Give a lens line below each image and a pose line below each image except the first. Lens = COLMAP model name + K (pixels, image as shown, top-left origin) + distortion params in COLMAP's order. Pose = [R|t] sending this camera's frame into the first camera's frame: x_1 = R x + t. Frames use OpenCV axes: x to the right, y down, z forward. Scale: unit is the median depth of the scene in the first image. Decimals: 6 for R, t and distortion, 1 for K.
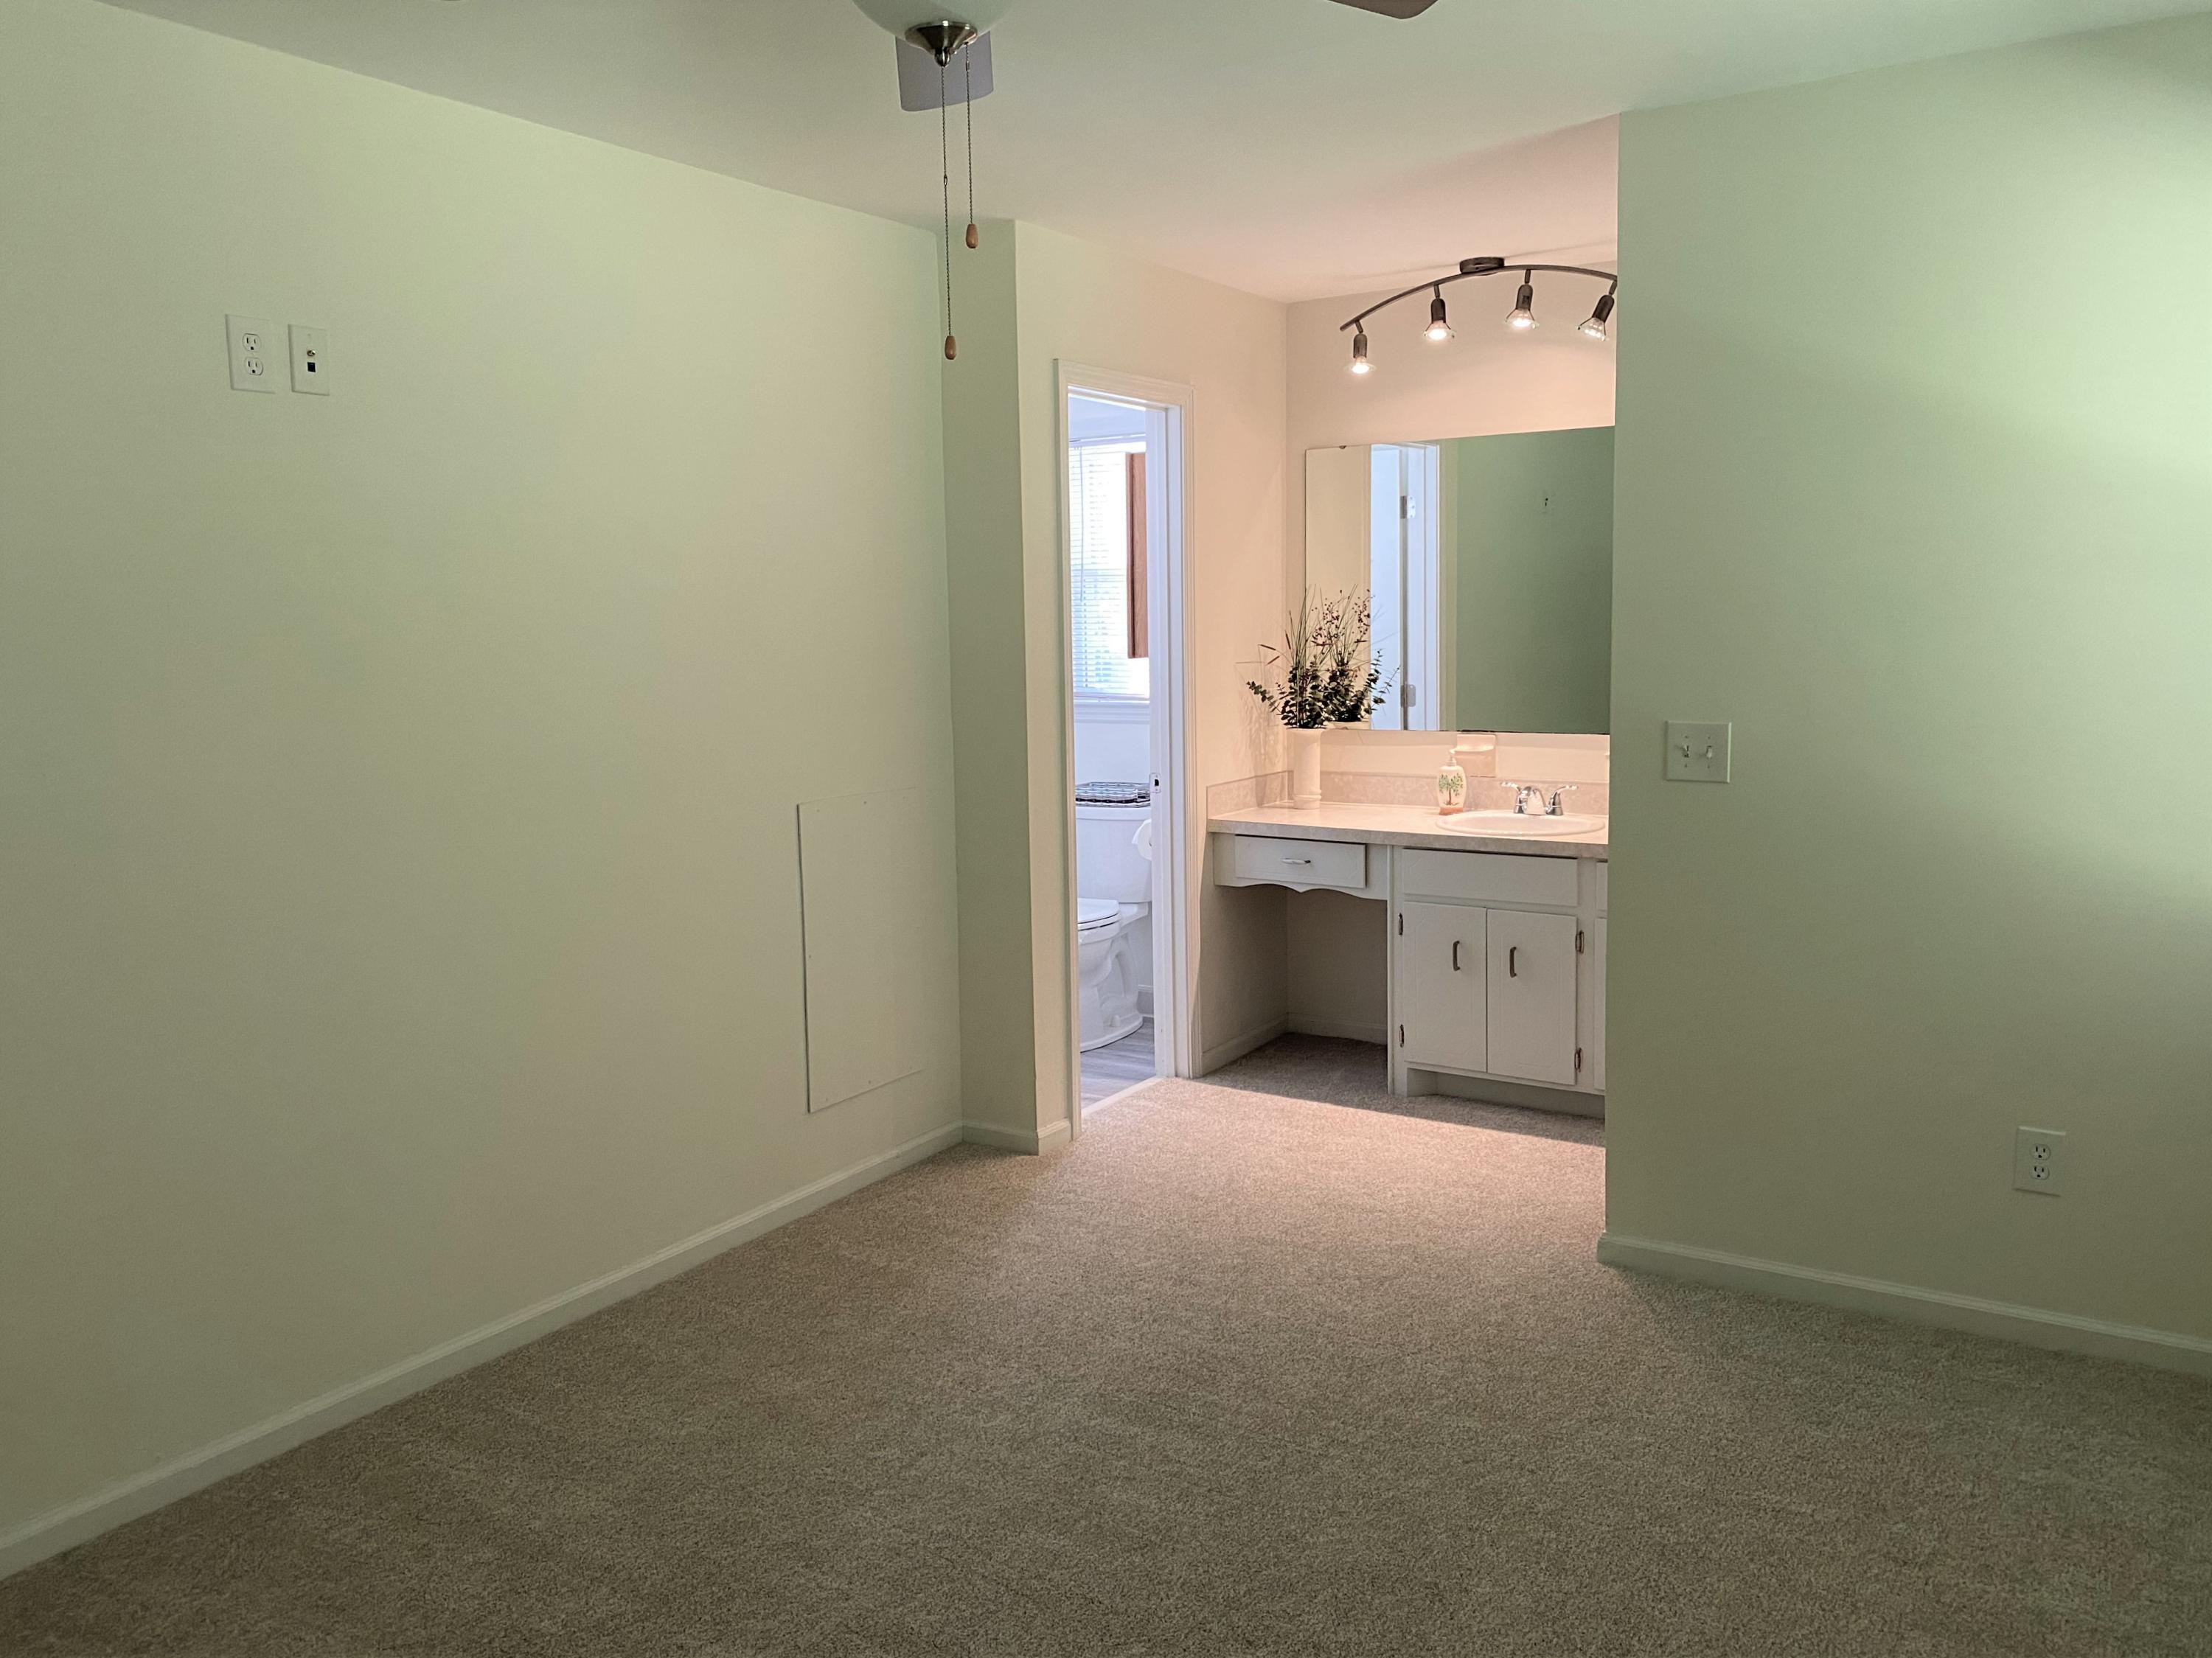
lens RADIAL K [[1685.6, 0, 1119.9], [0, 1685.6, 811.6], [0, 0, 1]] dist [0.033291, -0.037994]
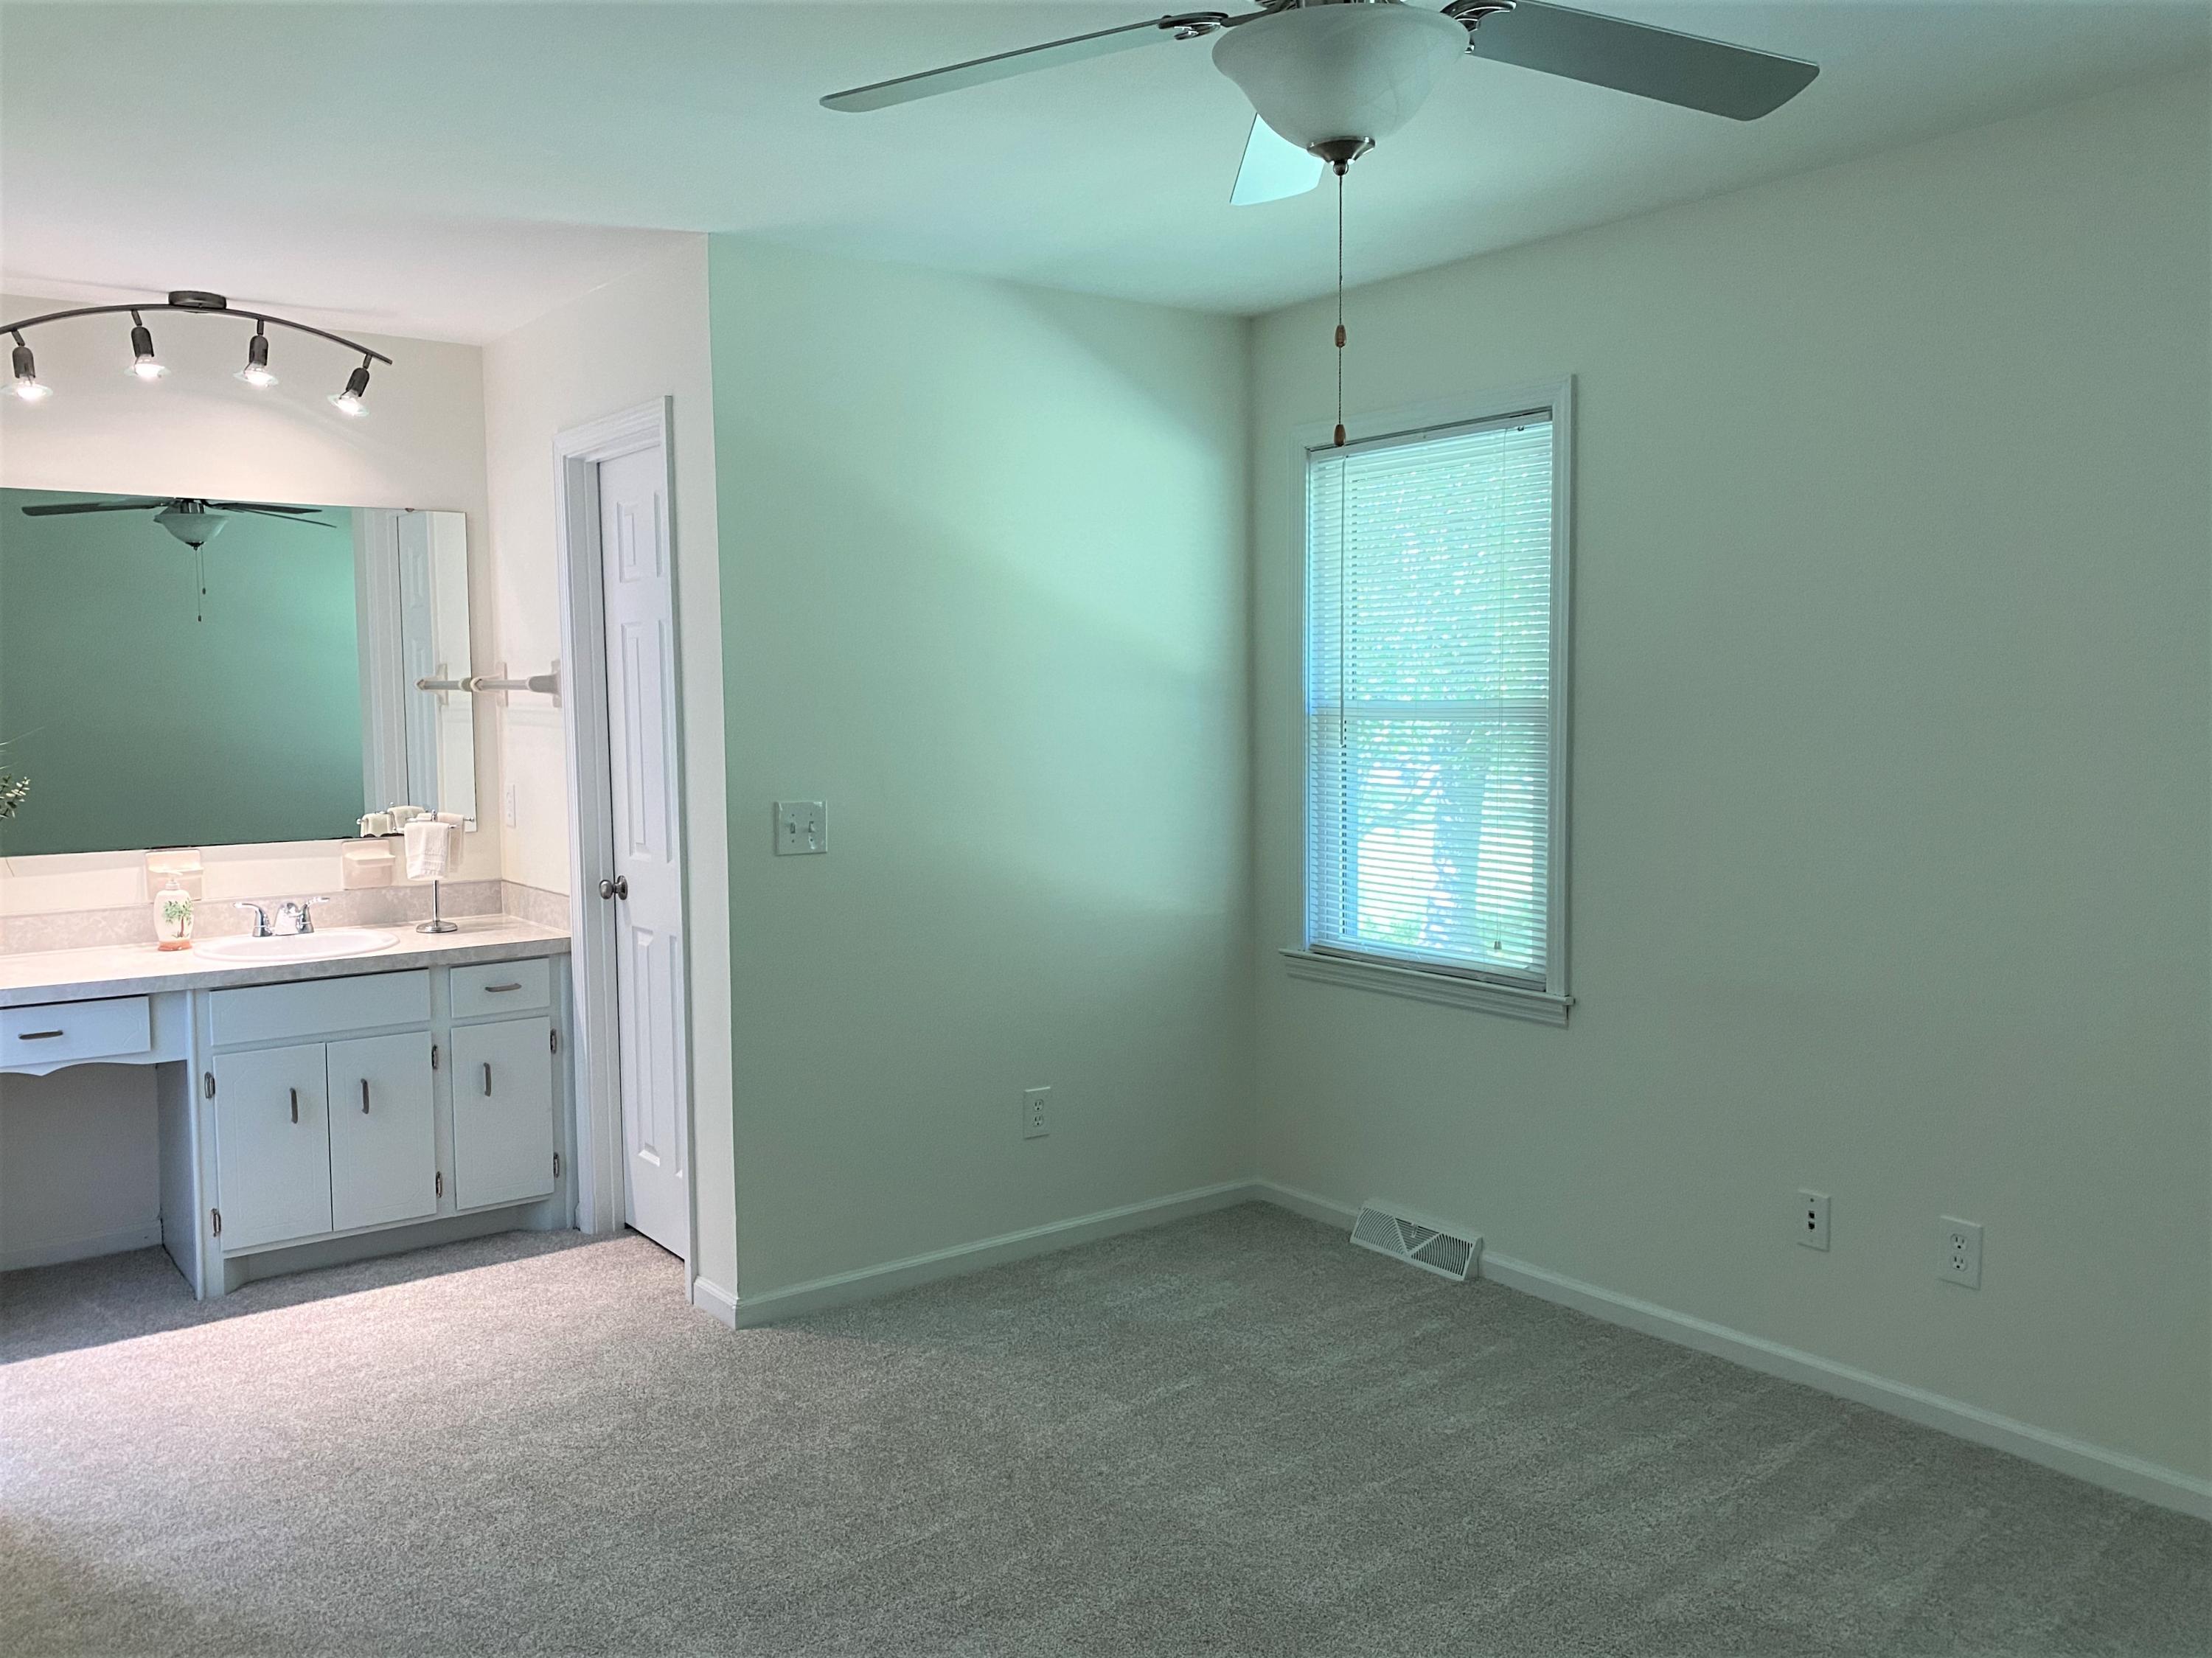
lens RADIAL K [[1685.6, 0, 1109.5], [0, 1685.6, 821.6], [0, 0, 1]] dist [0.033291, -0.037994]
pose [[0.370409, -0.058697, 0.927012, -0.429216], [0.112663, 0.993472, 0.017888, -0.025583], [-0.922011, 0.097814, 0.374604, 0.283146]]
